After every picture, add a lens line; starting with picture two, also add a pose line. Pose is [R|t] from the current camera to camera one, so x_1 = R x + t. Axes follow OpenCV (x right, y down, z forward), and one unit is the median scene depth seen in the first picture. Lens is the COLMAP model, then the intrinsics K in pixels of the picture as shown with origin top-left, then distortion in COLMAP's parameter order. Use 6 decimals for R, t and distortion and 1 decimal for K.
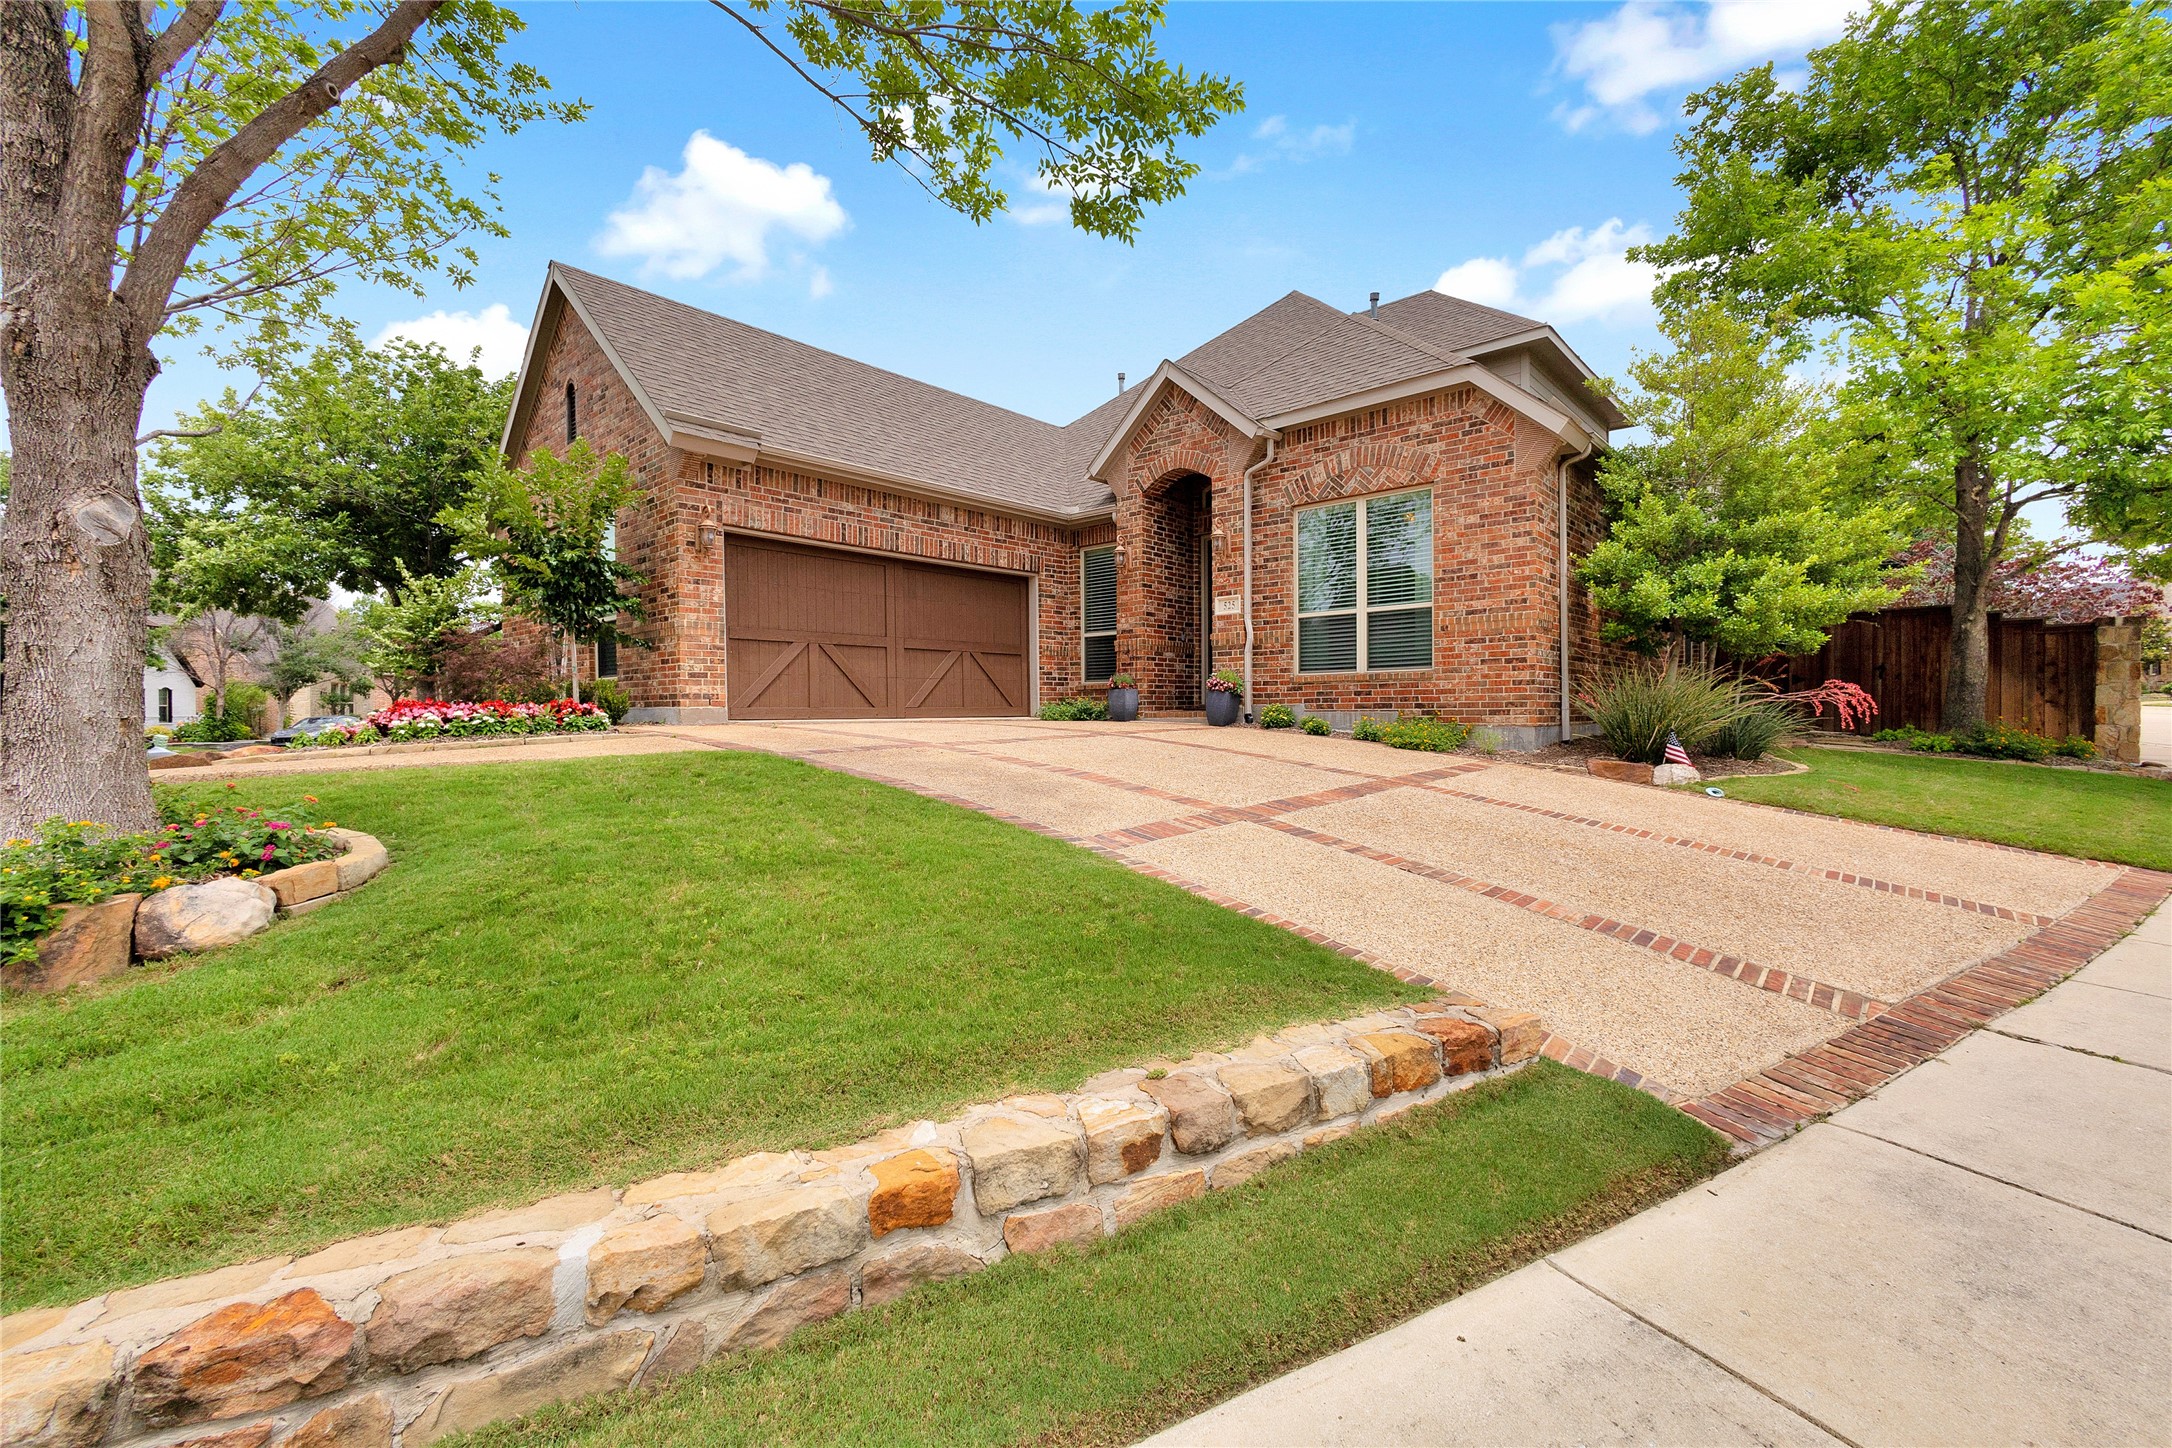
lens RADIAL K [[978.6, 0, 1086.0], [0, 978.6, 724.0], [0, 0, 1]] dist [-0.000519, 0.000595]
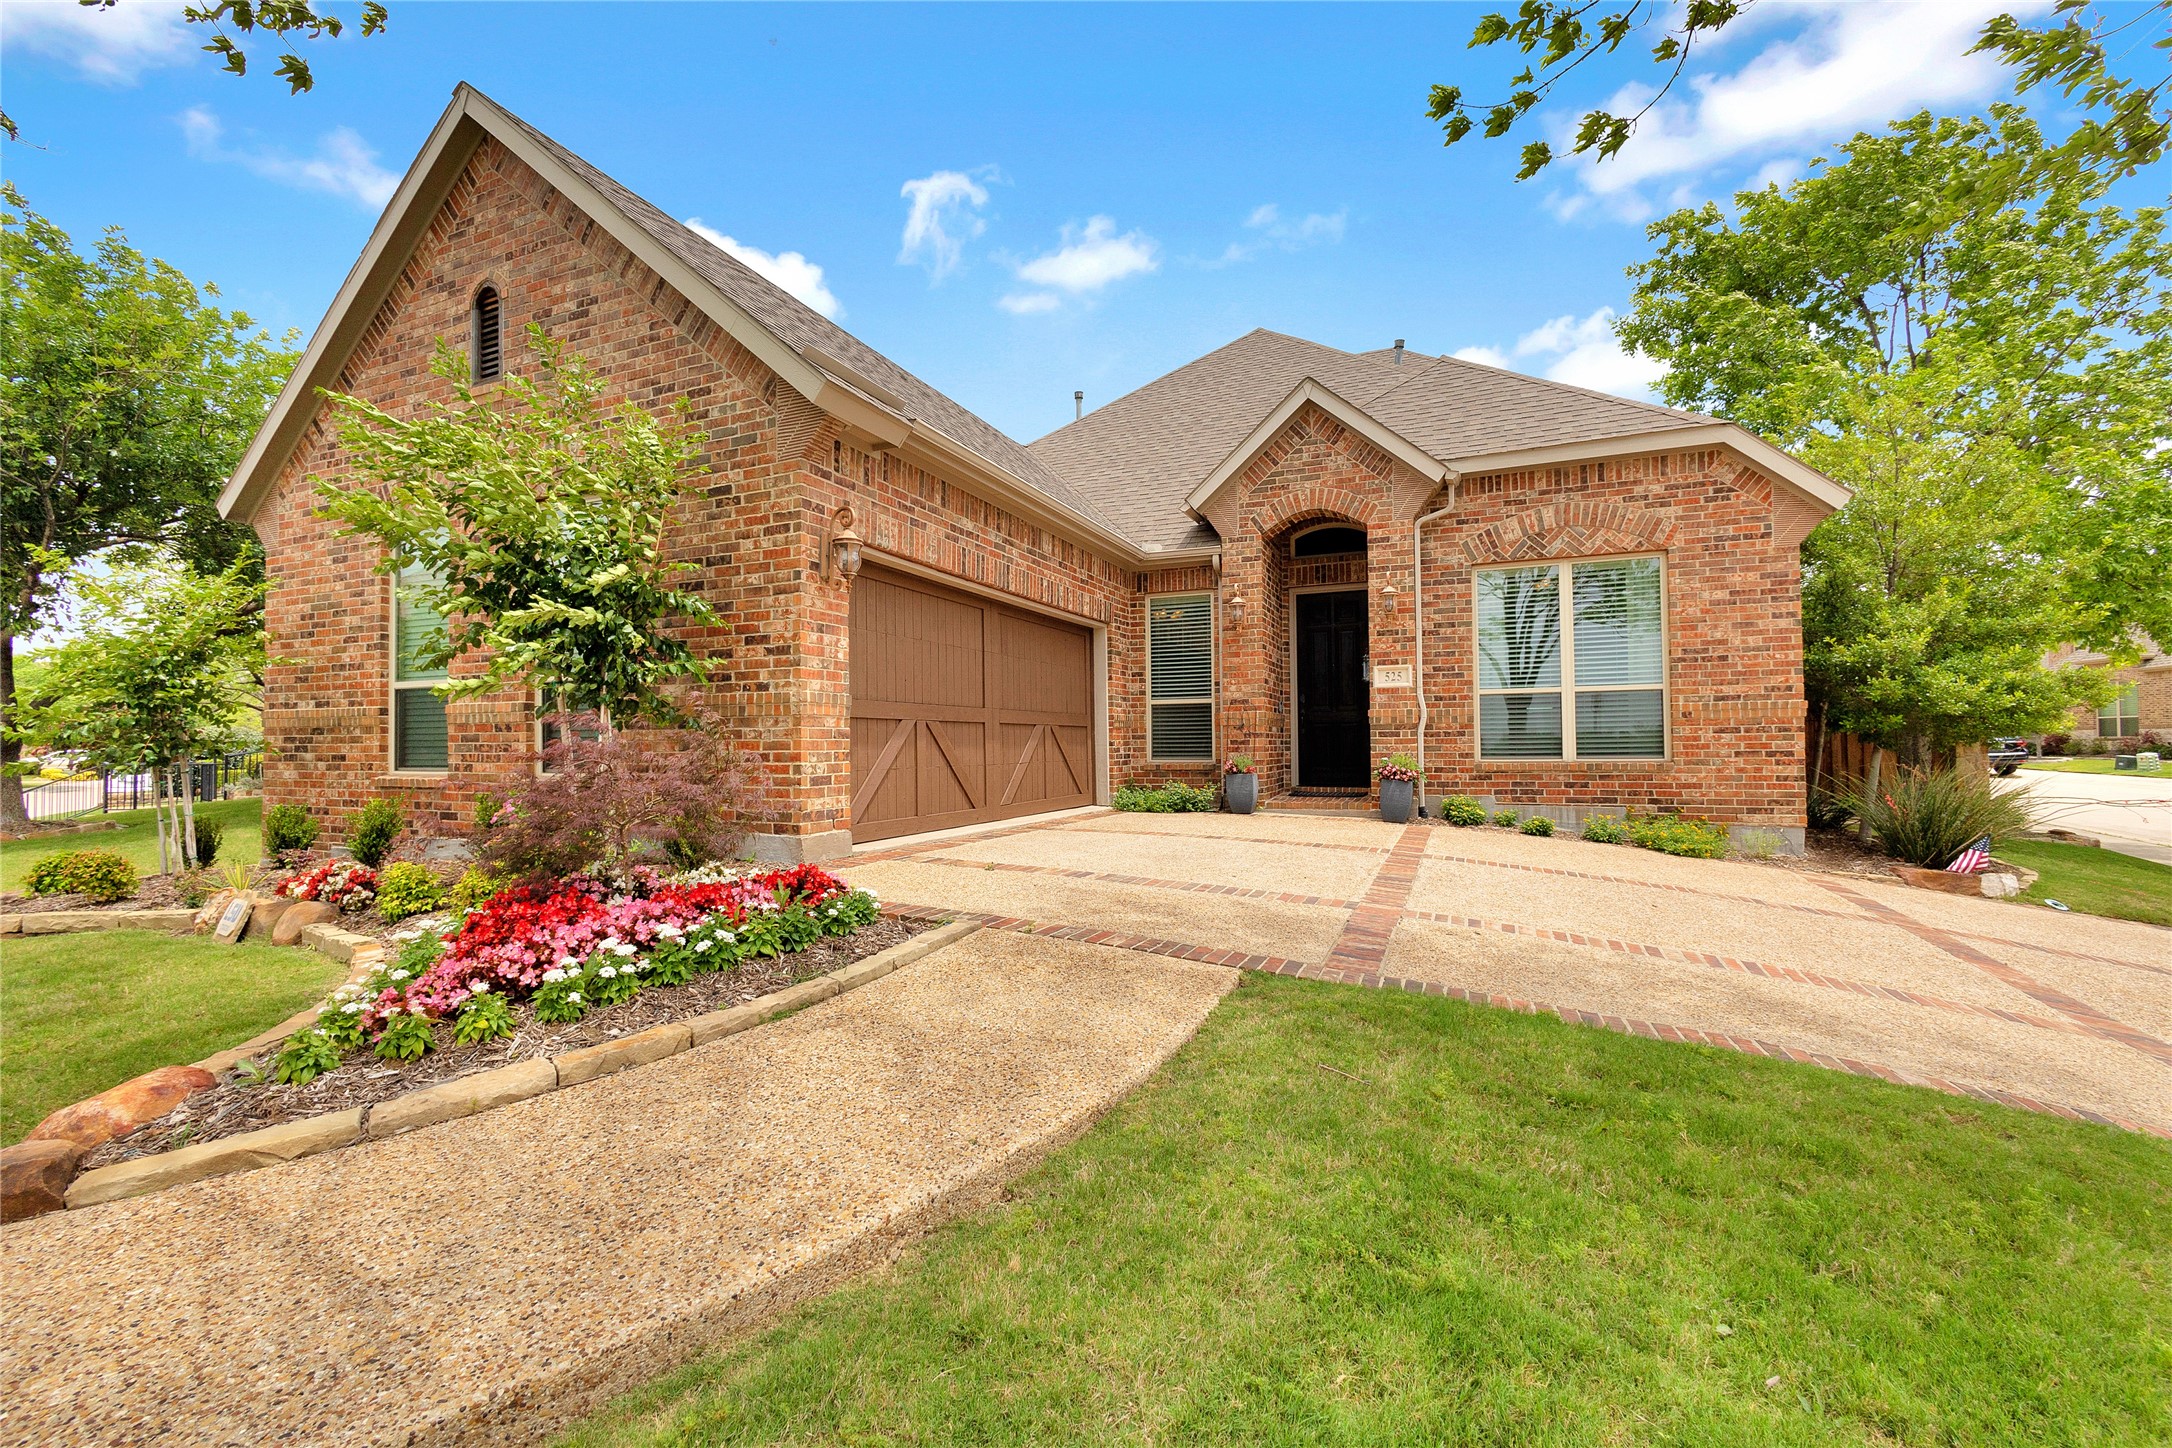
lens RADIAL K [[962.4, 0, 1086.8], [0, 962.4, 708.9], [0, 0, 1]] dist [0.000066, -0.000176]
pose [[0.936508, 0.011472, 0.350459, -0.415033], [0.005726, 0.998831, -0.047998, -0.059486], [-0.350600, 0.046957, 0.935347, 0.347046]]
